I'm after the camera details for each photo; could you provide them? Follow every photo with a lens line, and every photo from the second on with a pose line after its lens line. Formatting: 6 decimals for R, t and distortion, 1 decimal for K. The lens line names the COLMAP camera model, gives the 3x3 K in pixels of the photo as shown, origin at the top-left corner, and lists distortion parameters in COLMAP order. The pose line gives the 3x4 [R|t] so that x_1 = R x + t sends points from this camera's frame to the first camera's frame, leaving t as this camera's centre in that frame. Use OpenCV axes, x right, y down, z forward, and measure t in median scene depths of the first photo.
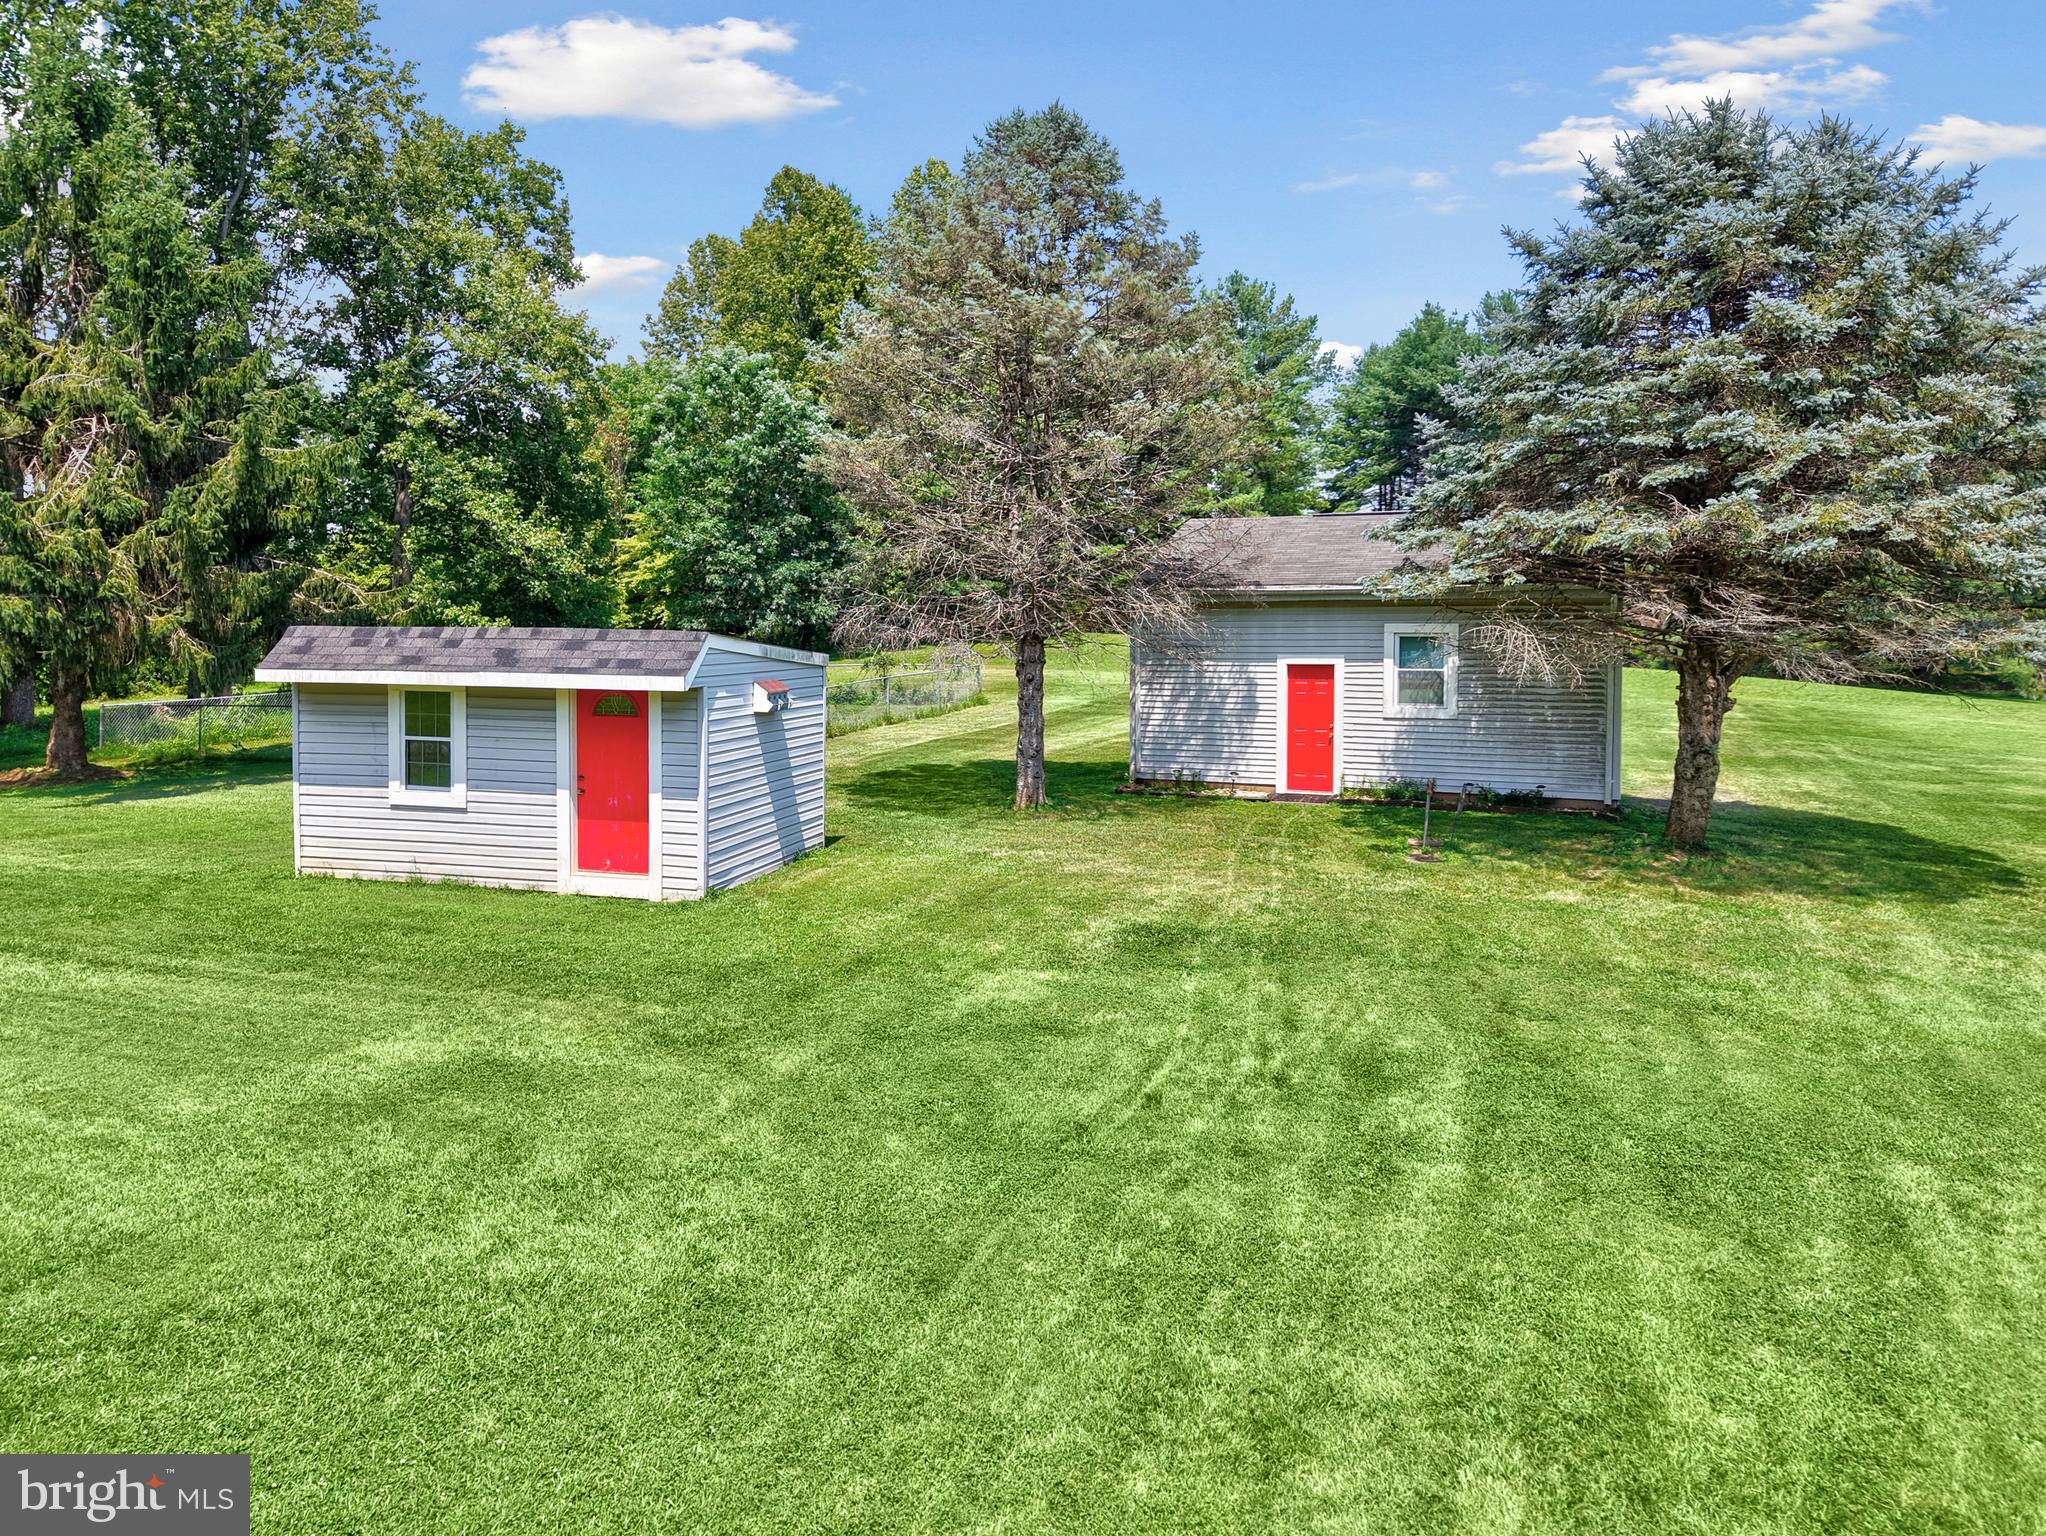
lens RADIAL K [[1416.2, 0, 1023.9], [0, 1416.2, 666.6], [0, 0, 1]] dist [0.063392, -0.226611]
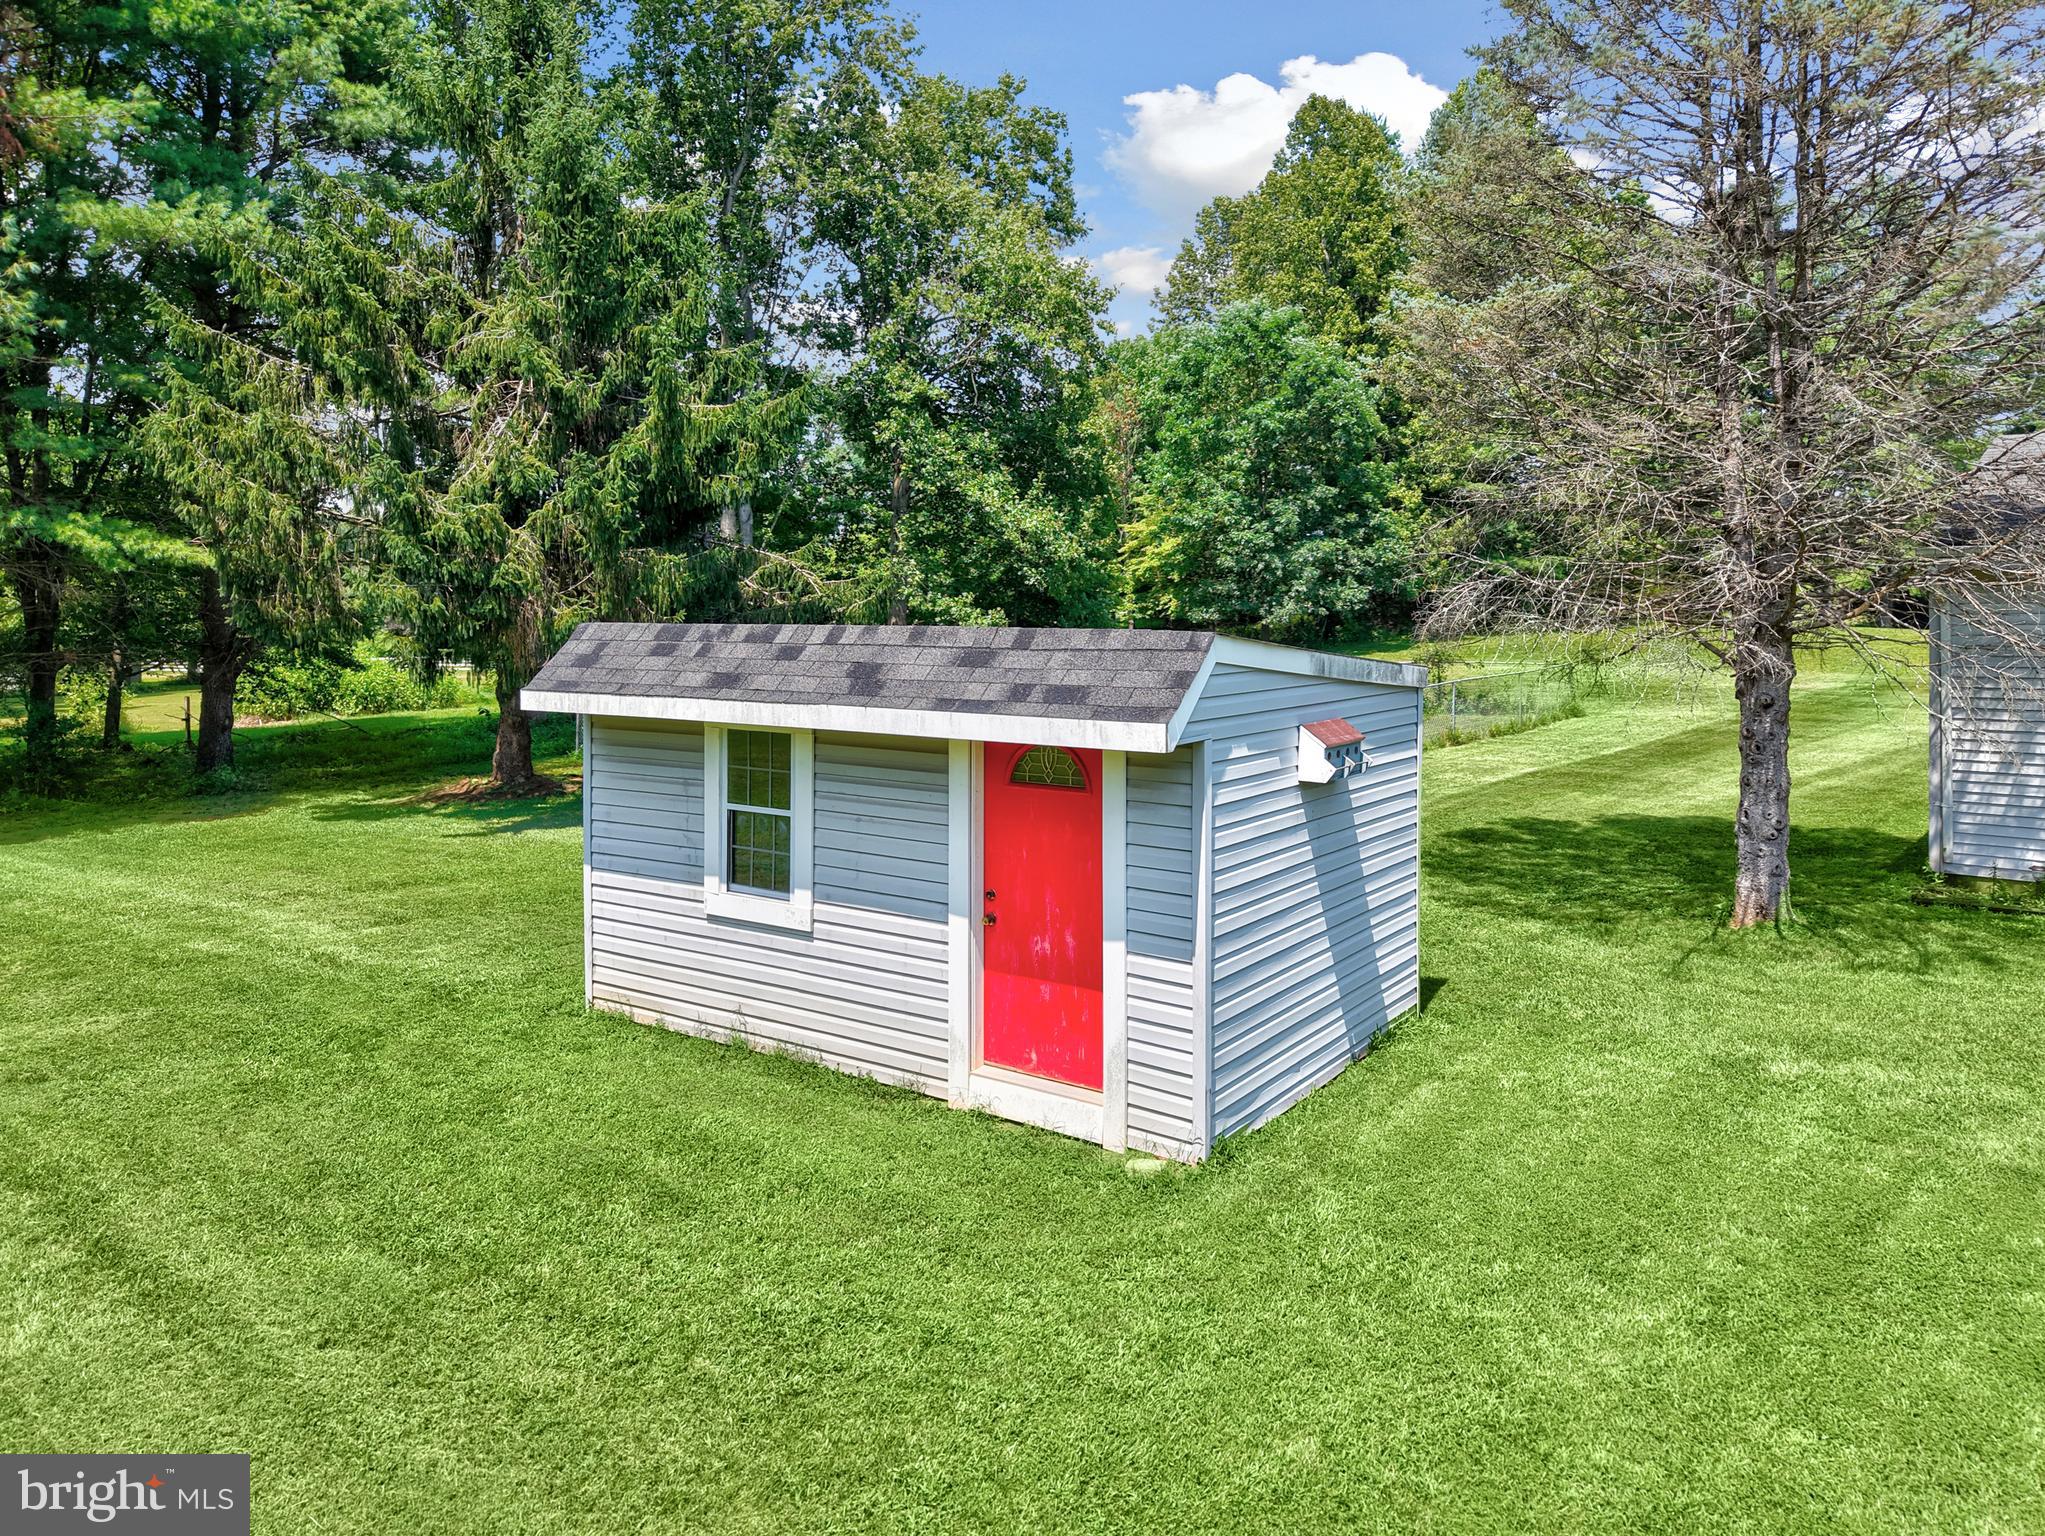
lens RADIAL K [[1434.8, 0, 1022.3], [0, 1434.8, 711.3], [0, 0, 1]] dist [0.101837, -0.135044]
pose [[0.937795, 0.015706, -0.346834, -0.061980], [-0.002372, 0.999243, 0.038836, -0.009232], [0.347181, -0.035597, 0.937122, 0.282109]]
